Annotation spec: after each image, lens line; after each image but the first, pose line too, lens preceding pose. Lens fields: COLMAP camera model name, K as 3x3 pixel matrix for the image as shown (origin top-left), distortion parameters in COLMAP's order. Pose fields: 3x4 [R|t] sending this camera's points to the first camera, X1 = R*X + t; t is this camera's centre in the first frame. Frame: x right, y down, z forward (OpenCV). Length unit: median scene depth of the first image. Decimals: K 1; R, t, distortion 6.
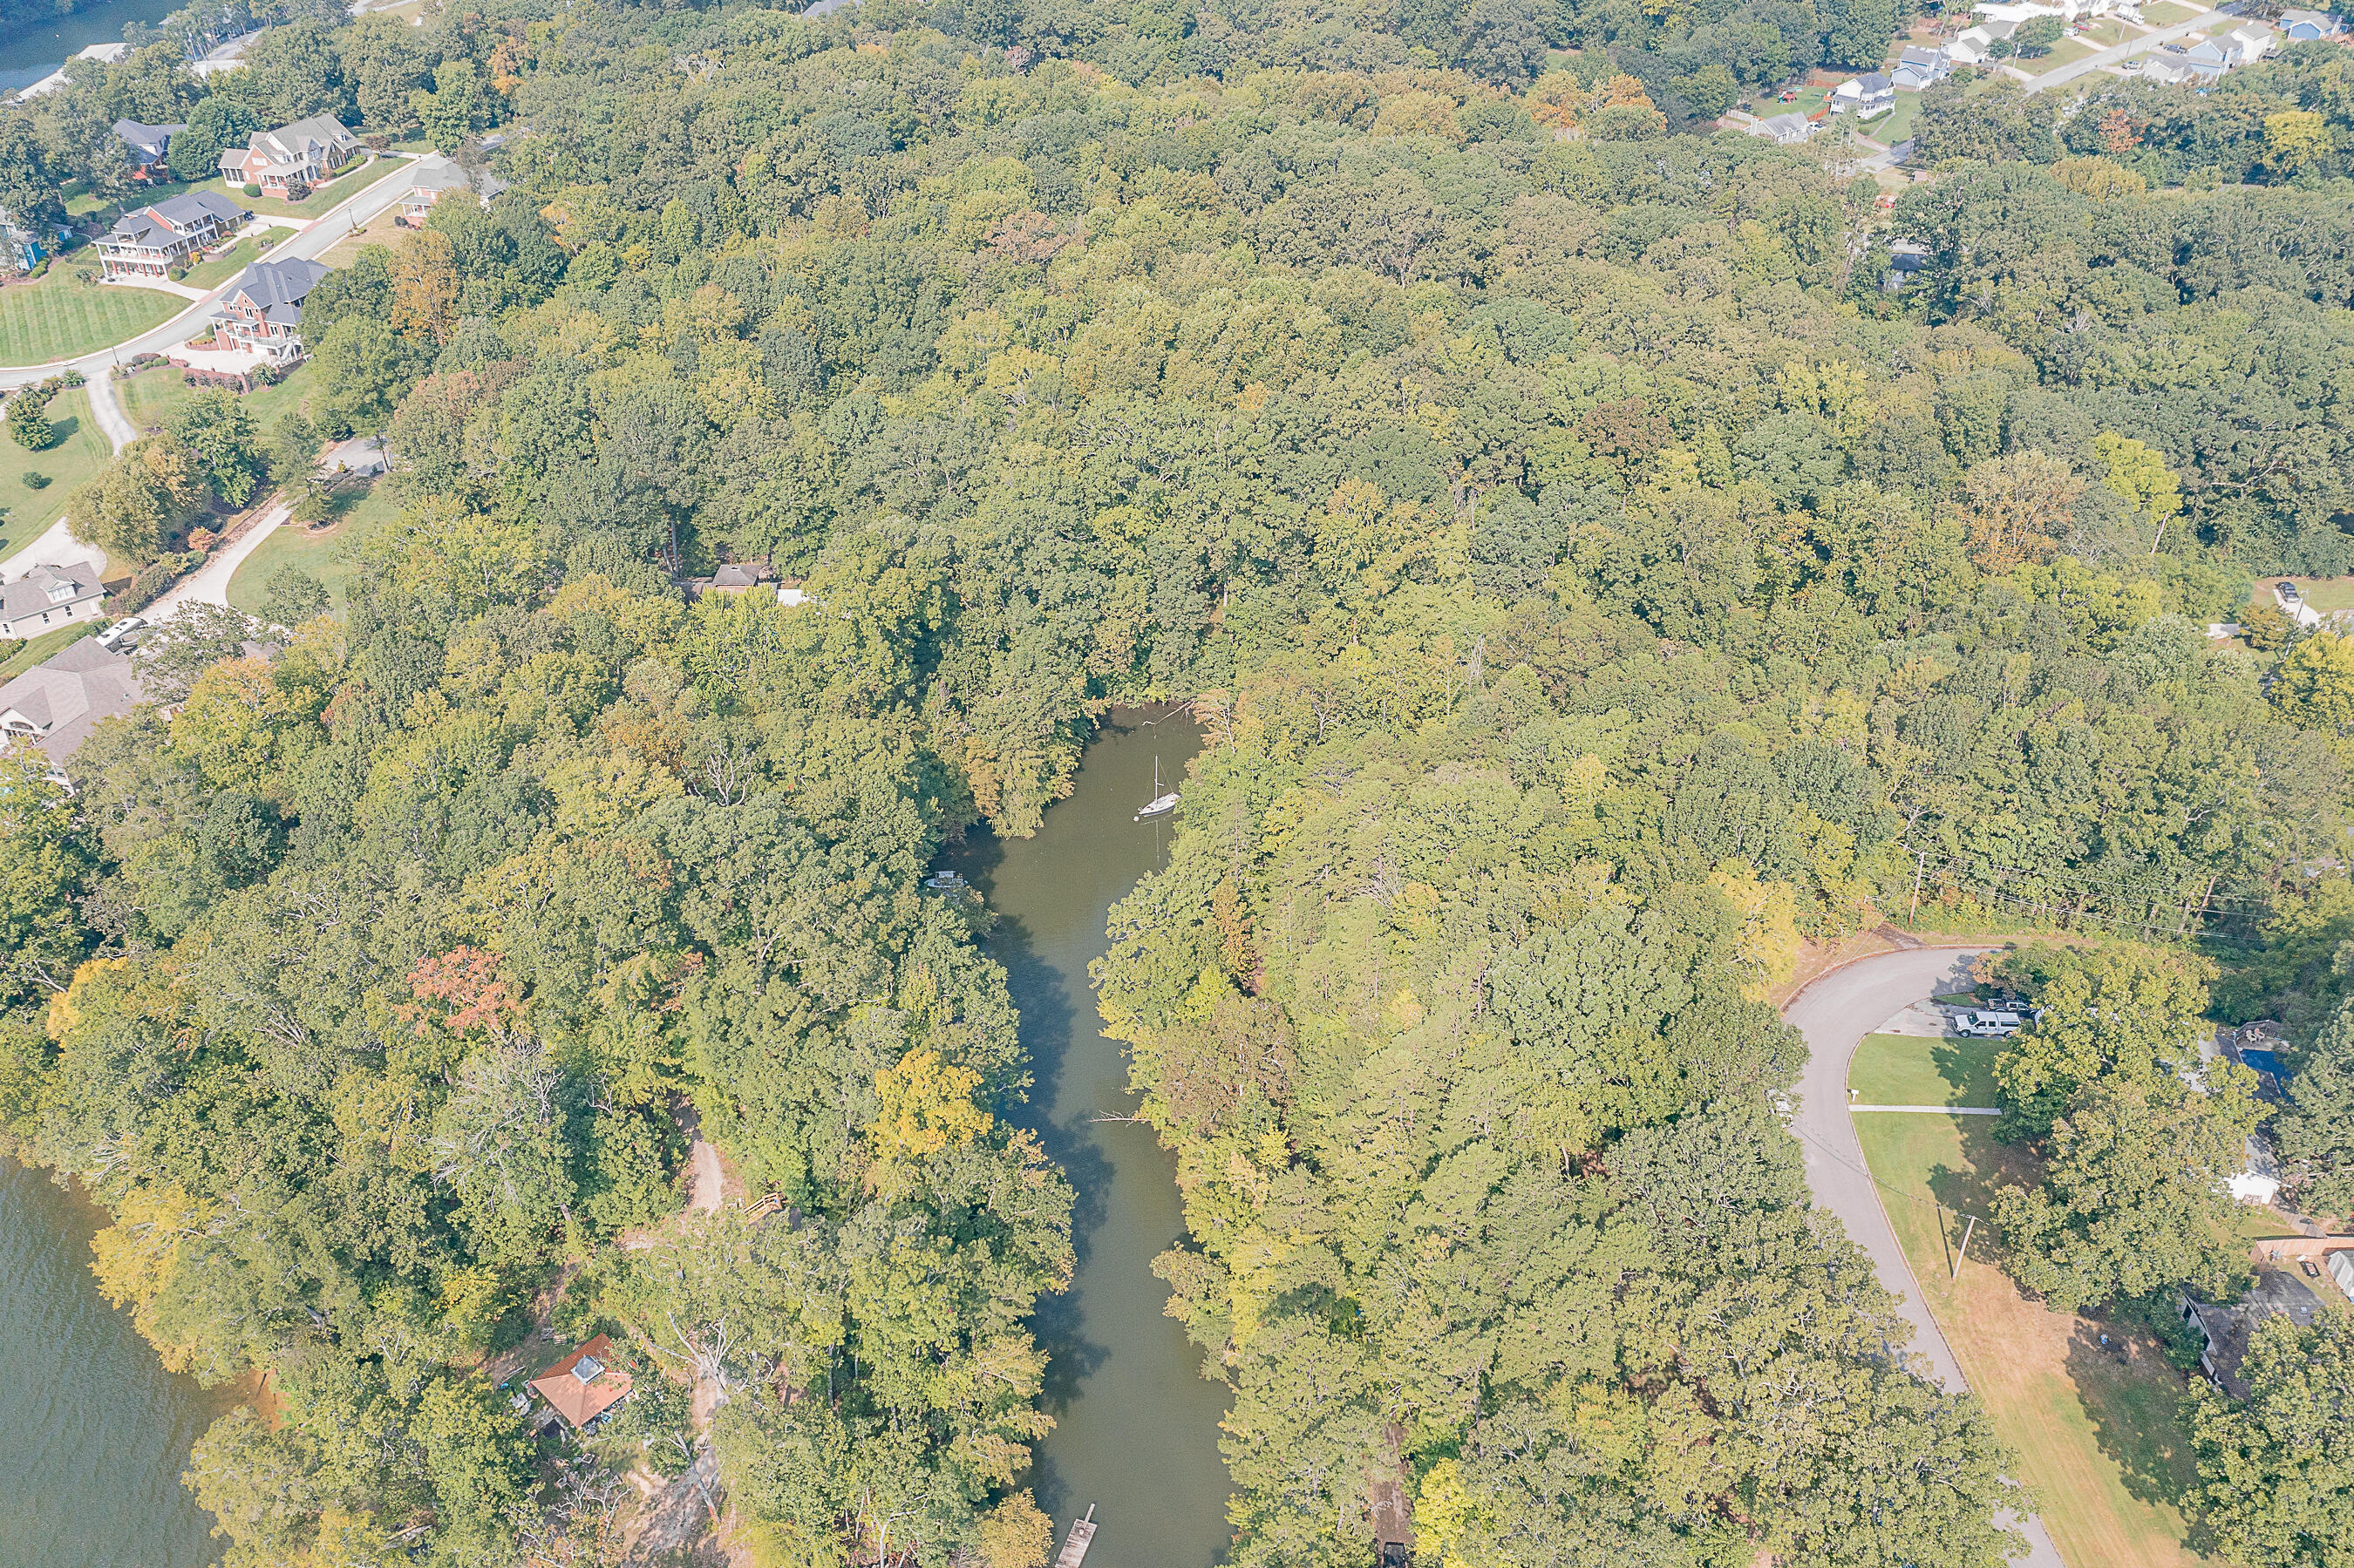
lens RADIAL K [[1866.8, 0, 1170.0], [0, 1866.8, 758.1], [0, 0, 1]] dist [0.005727, 0.009089]
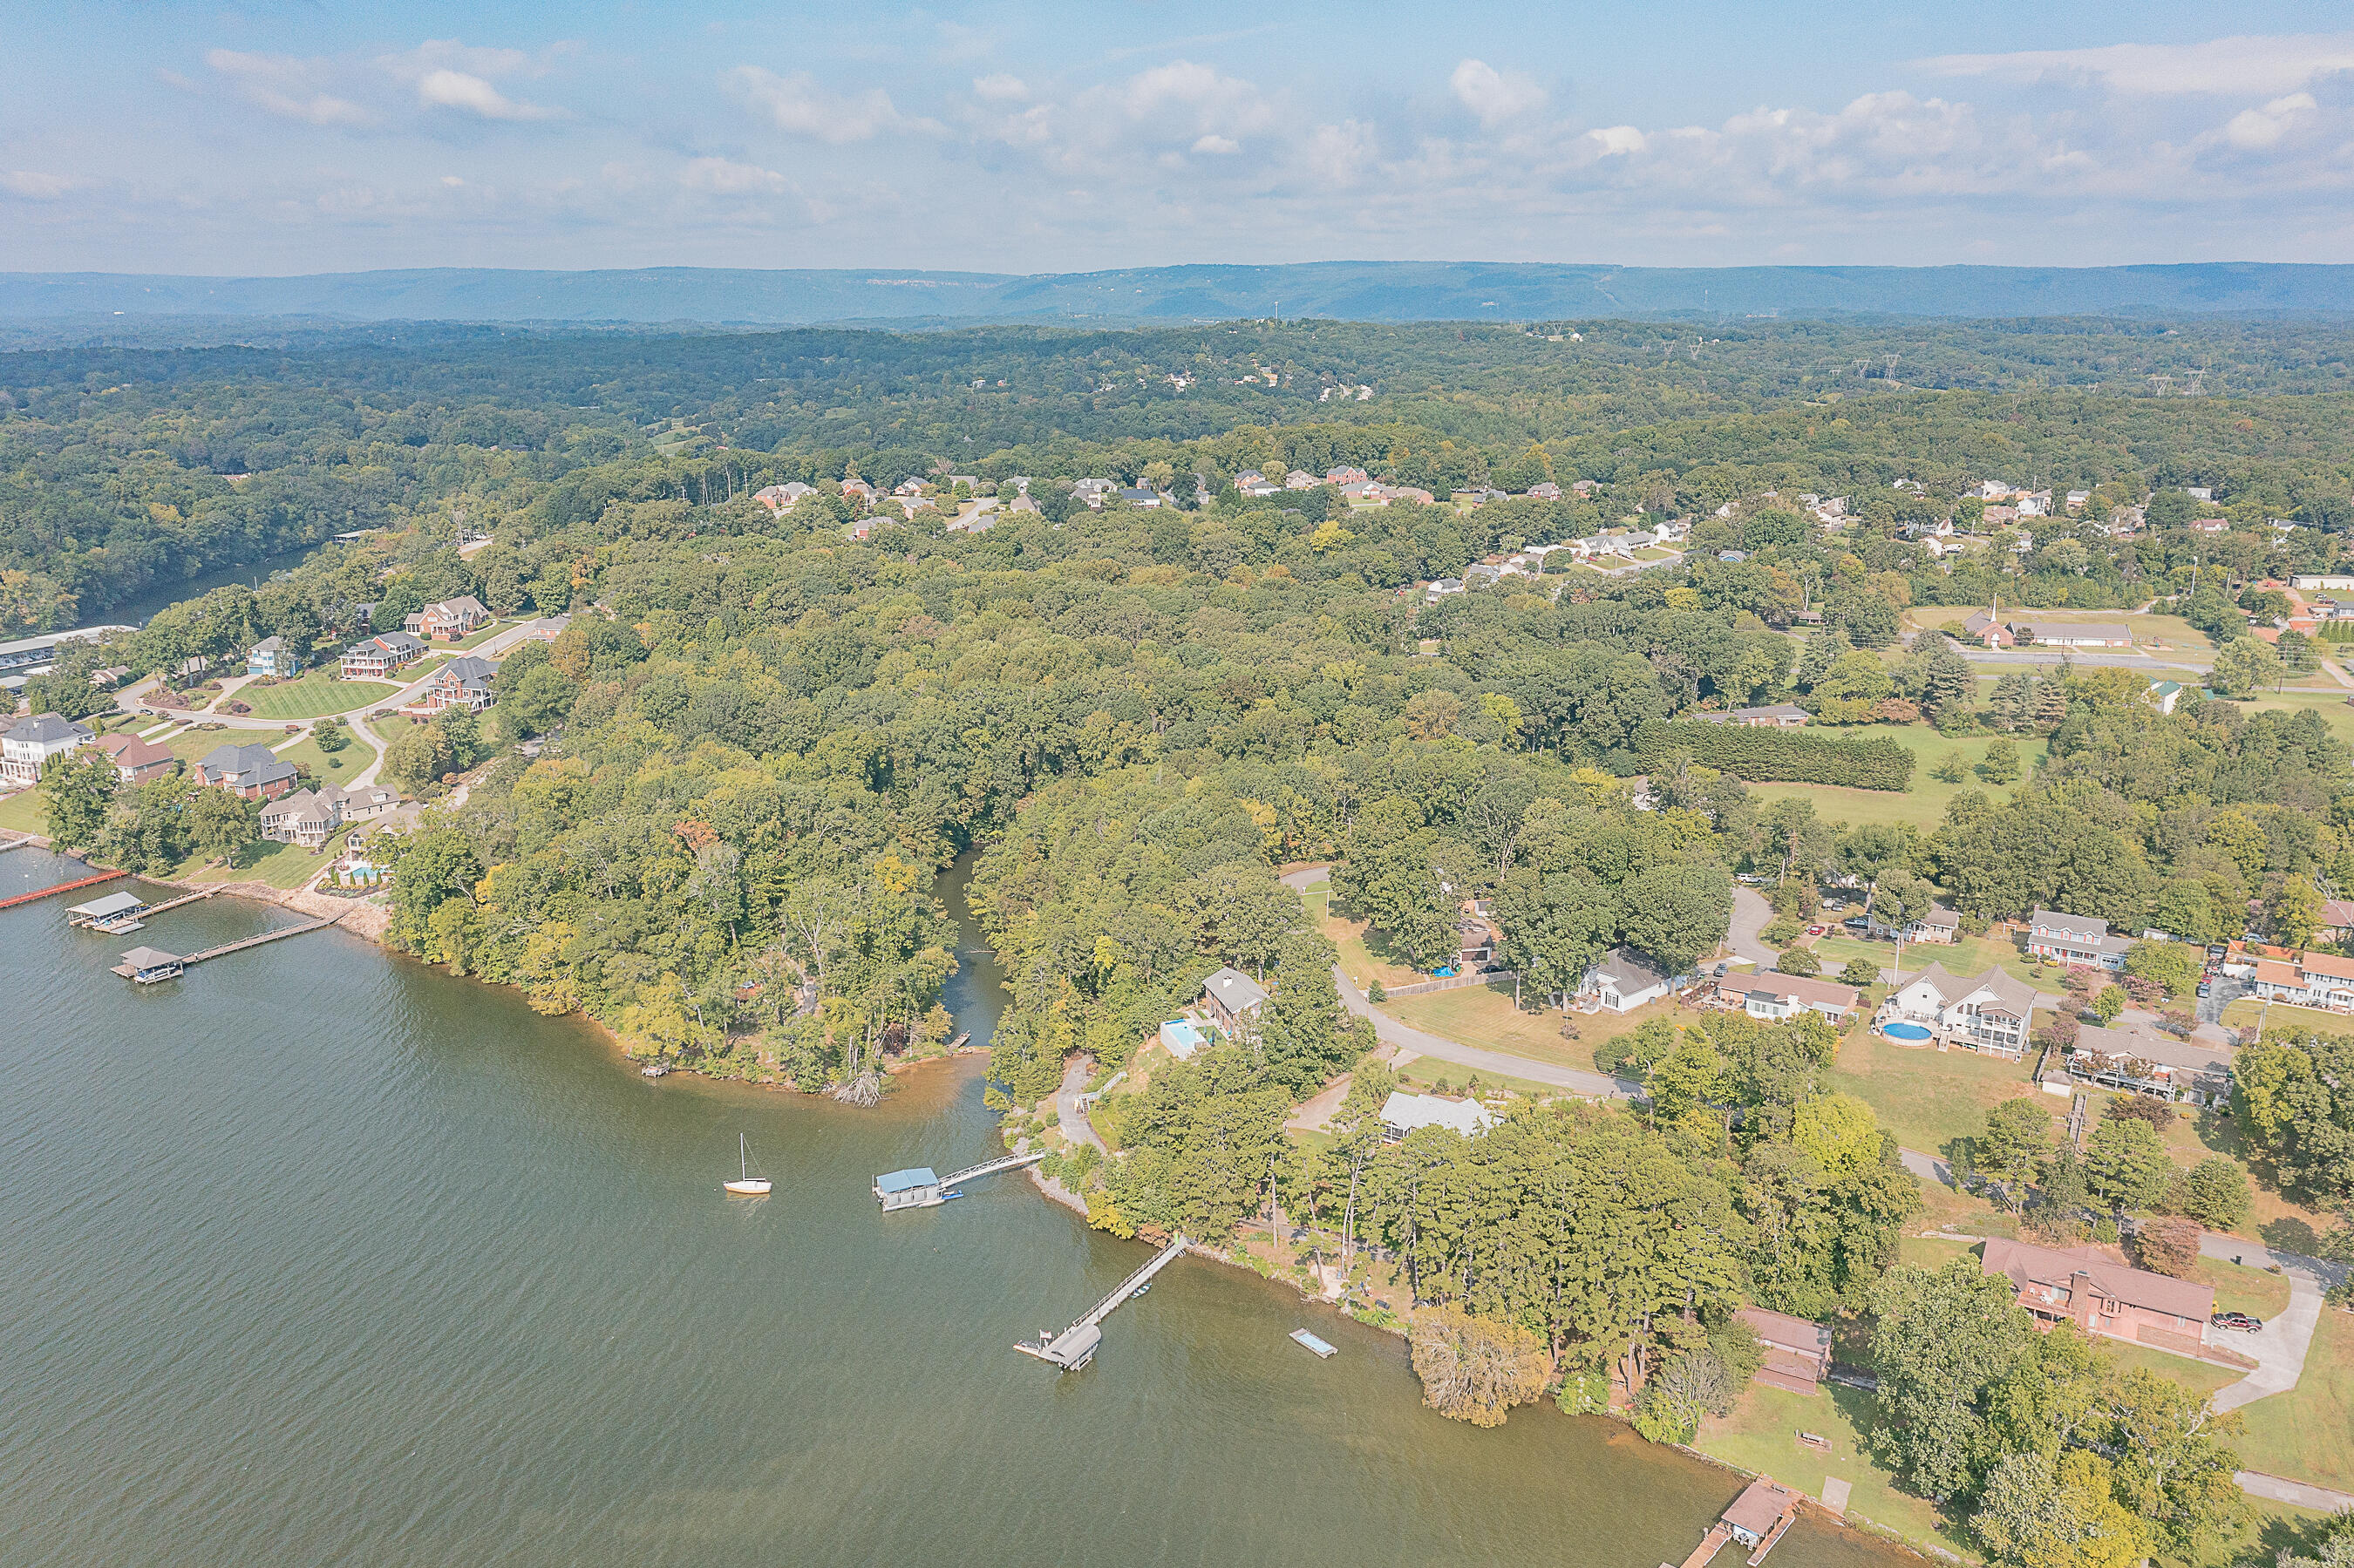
lens RADIAL K [[1862.1, 0, 1175.3], [0, 1862.1, 779.0], [0, 0, 1]] dist [-0.000083, 0.012774]
pose [[0.996382, -0.014147, 0.083797, 0.013559], [0.039161, 0.951549, -0.304993, 0.453667], [-0.075422, 0.307171, 0.948661, -0.725533]]
